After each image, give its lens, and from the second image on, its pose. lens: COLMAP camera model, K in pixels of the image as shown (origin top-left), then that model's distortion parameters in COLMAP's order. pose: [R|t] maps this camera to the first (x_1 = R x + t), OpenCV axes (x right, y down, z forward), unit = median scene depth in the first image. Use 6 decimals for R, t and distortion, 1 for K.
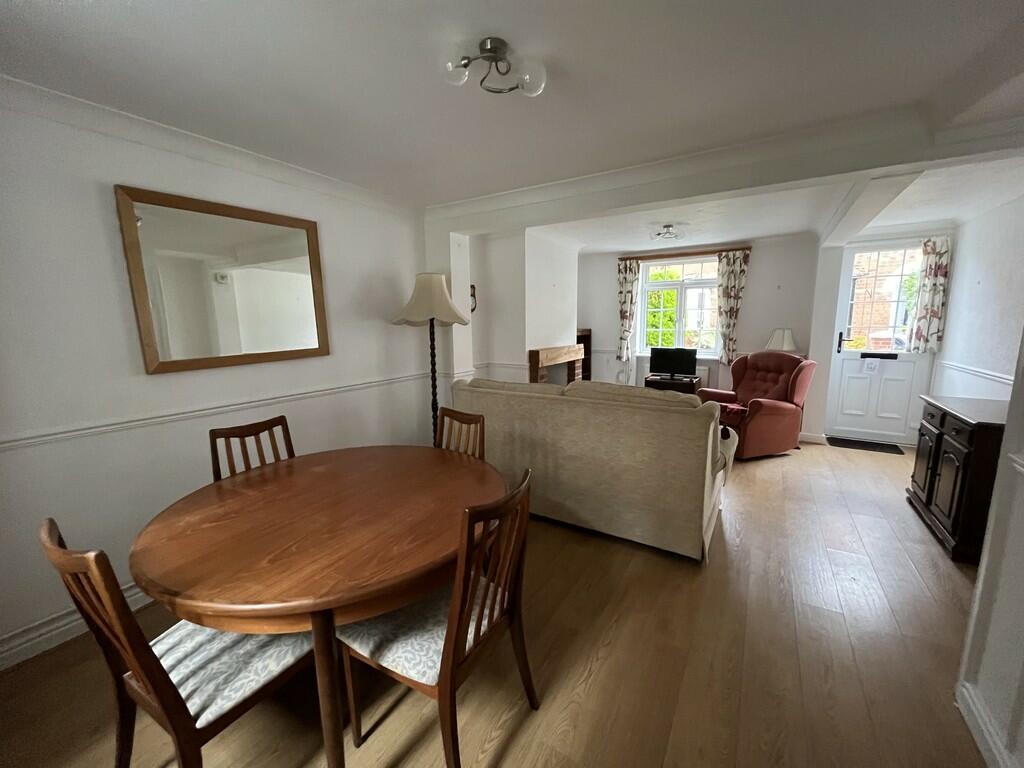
lens RADIAL K [[410.0, 0, 510.6], [0, 410.0, 387.2], [0, 0, 1]] dist [-0.001584, -0.000058]
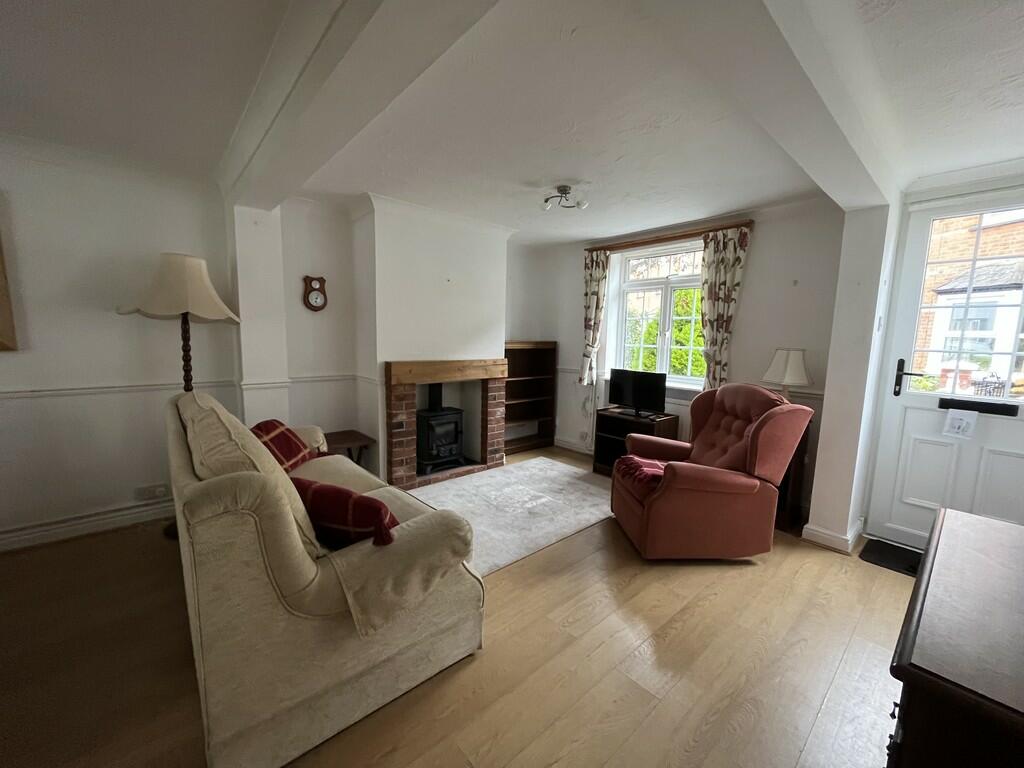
lens RADIAL K [[410.0, 0, 511.1], [0, 410.0, 386.2], [0, 0, 1]] dist [-0.001584, -0.000058]
pose [[0.955188, 0.069843, -0.287641, 0.413906], [-0.080246, 0.996473, -0.024520, -0.036436], [0.284914, 0.046503, 0.957424, 0.274799]]
